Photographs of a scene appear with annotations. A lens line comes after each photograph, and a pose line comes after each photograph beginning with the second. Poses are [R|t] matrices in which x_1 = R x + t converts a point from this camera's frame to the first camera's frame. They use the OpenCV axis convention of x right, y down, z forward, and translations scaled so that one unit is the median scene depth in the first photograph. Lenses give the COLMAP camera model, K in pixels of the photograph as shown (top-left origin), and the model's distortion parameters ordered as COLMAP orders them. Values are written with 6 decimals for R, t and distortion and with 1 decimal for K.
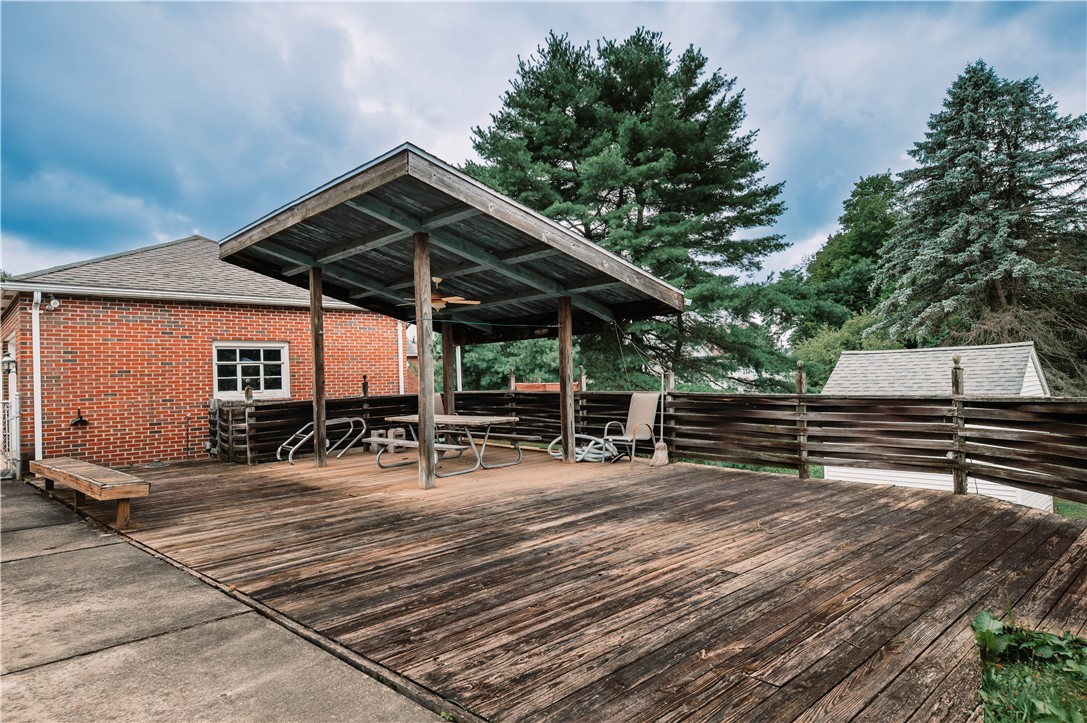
lens RADIAL K [[643.6, 0, 541.4], [0, 643.6, 362.8], [0, 0, 1]] dist [0.006845, -0.001101]
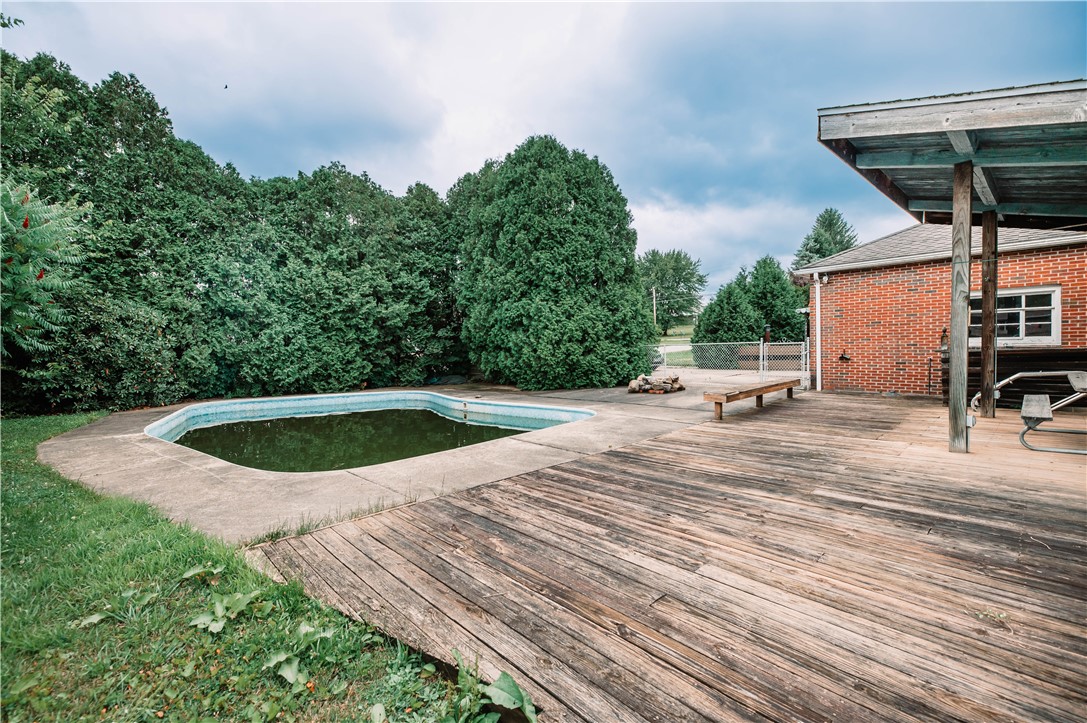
lens RADIAL K [[474.1, 0, 540.3], [0, 474.1, 357.4], [0, 0, 1]] dist [0.001933, -0.000030]
pose [[0.000961, 0.056320, -0.998412, 0.969621], [0.044642, 0.997415, 0.056306, -0.001150], [0.999003, -0.044625, -0.001555, 0.852472]]
